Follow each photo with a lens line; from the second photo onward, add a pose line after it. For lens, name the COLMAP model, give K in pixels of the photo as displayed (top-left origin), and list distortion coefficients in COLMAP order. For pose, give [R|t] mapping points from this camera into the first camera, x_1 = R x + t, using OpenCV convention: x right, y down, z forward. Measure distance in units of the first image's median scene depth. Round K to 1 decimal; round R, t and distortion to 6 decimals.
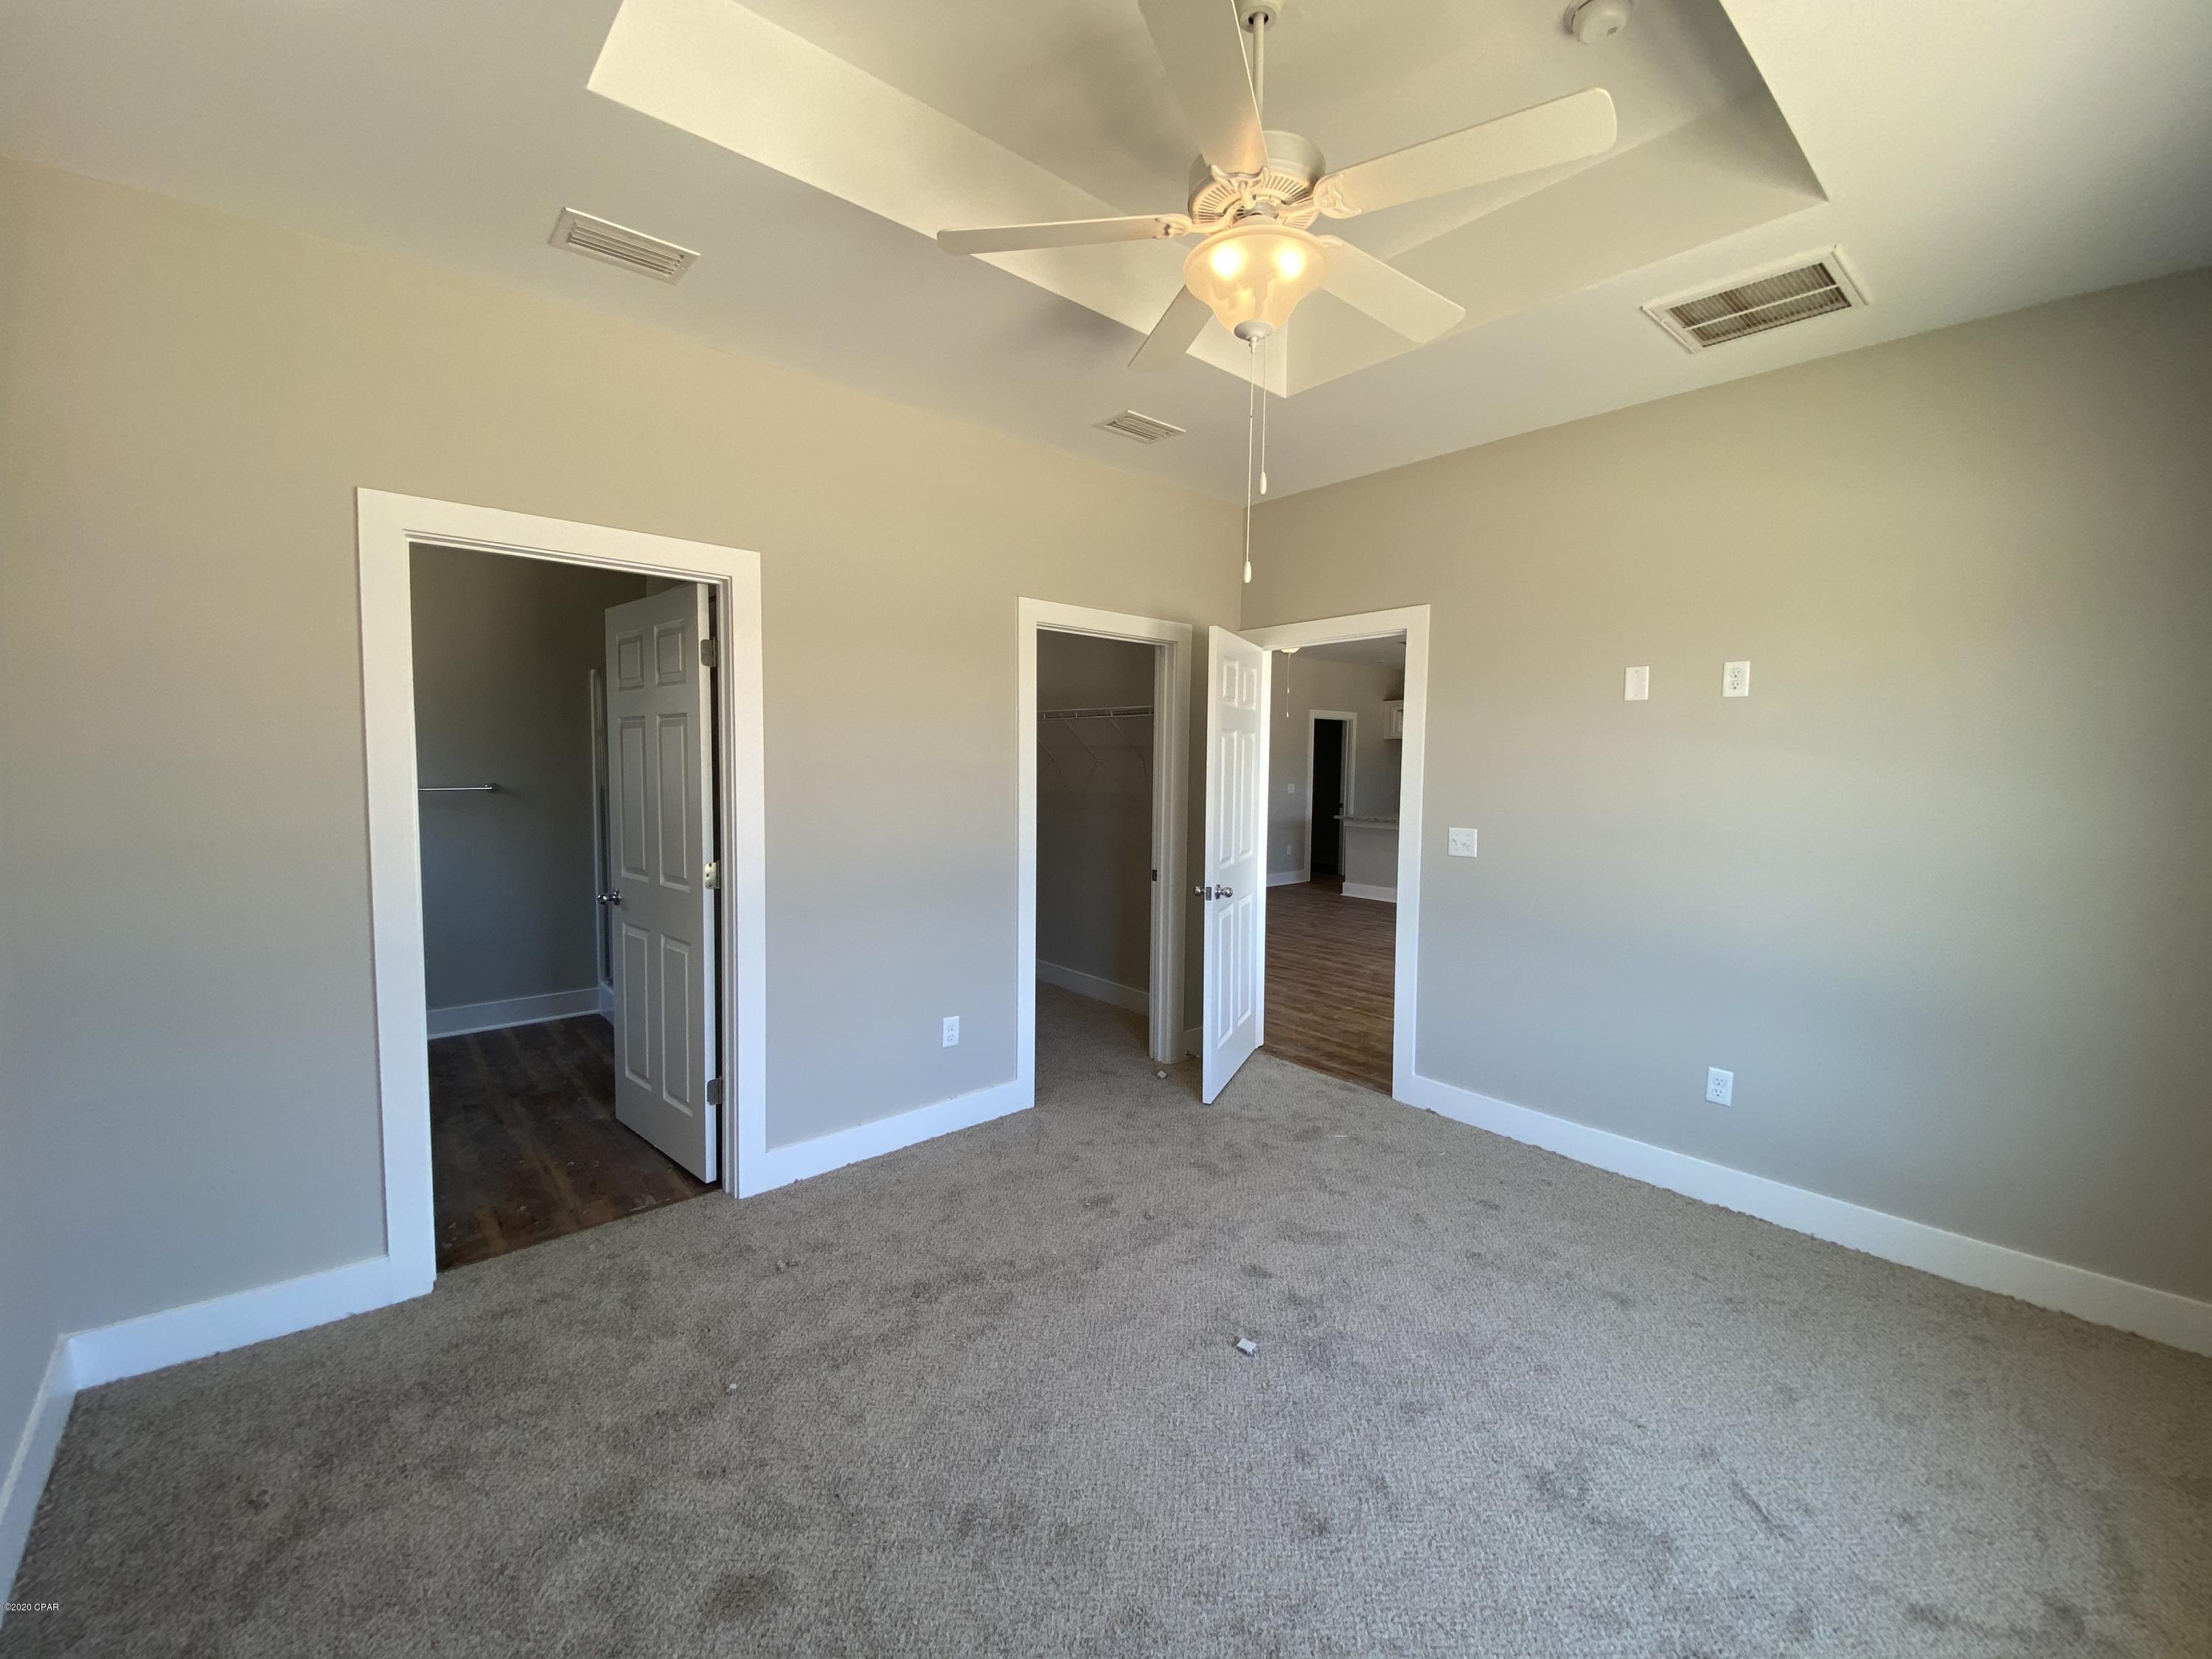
lens RADIAL K [[896.1, 0, 1095.2], [0, 896.1, 819.8], [0, 0, 1]] dist [0.012601, -0.015796]
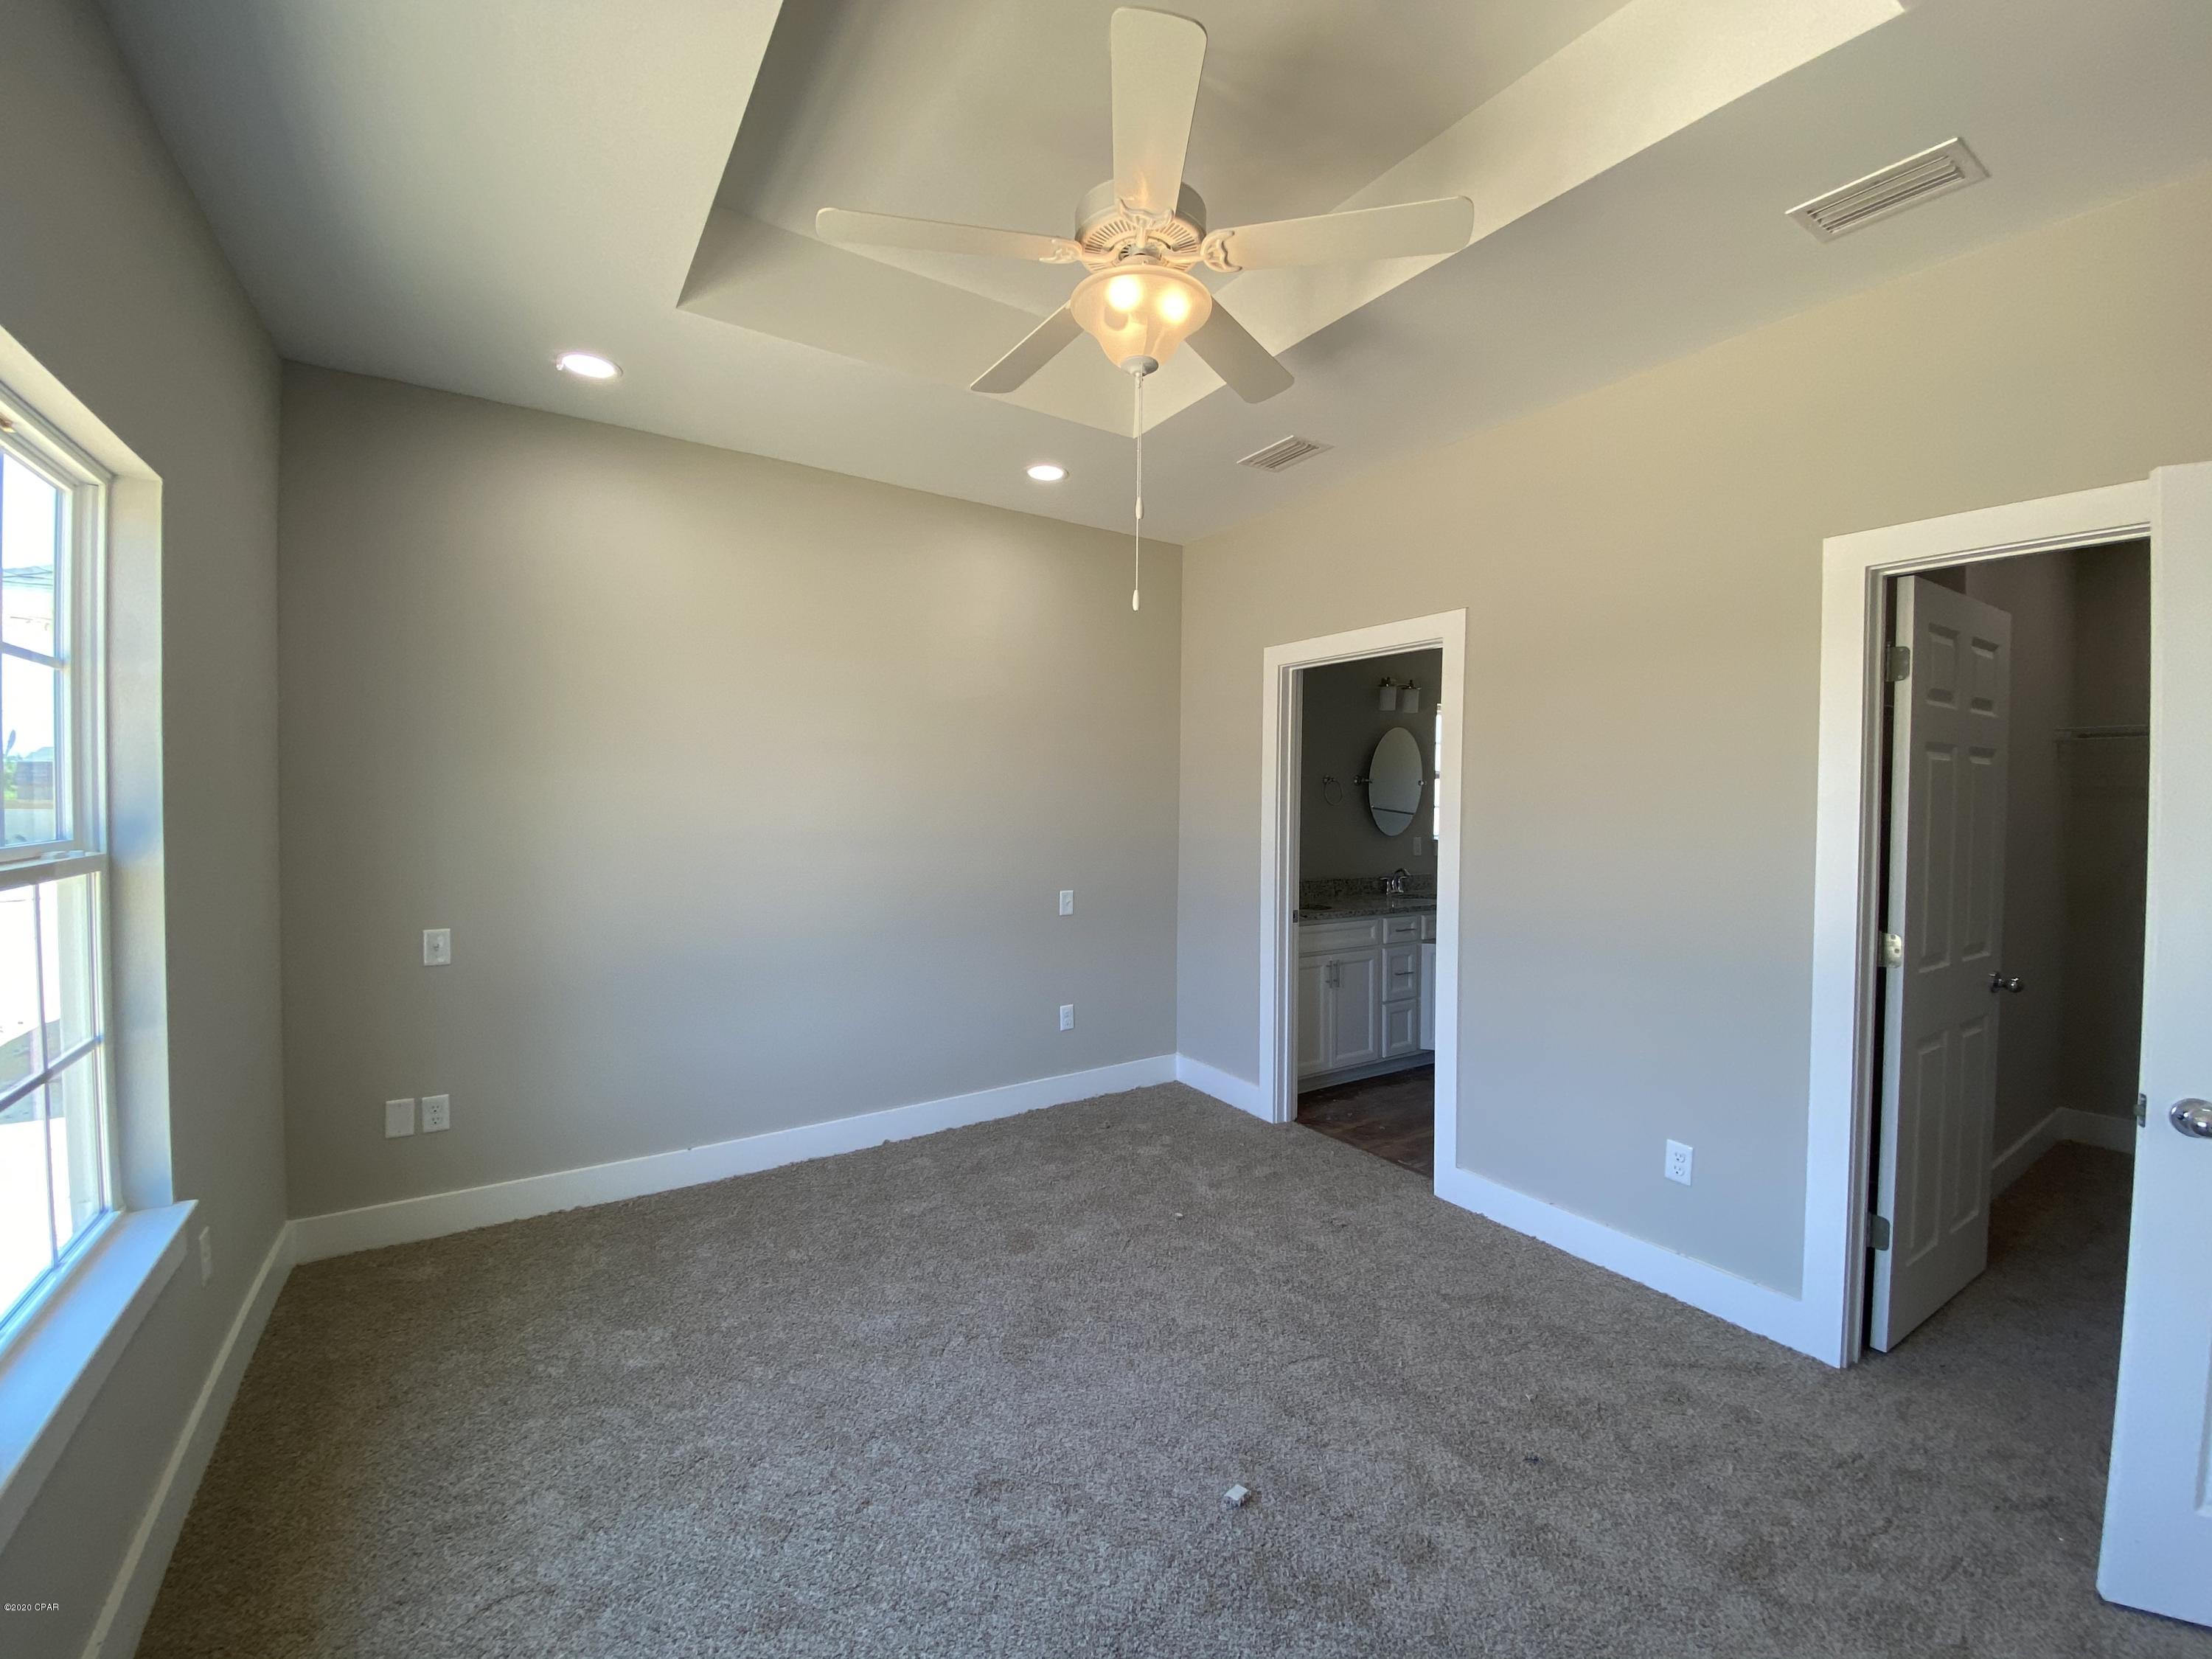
lens RADIAL K [[896.1, 0, 1095.2], [0, 896.1, 819.8], [0, 0, 1]] dist [0.012601, -0.015796]
pose [[-0.139640, 0.011372, -0.990137, 0.801174], [-0.079336, 0.996591, 0.022635, -0.031526], [0.987019, 0.081714, -0.138262, 0.751975]]
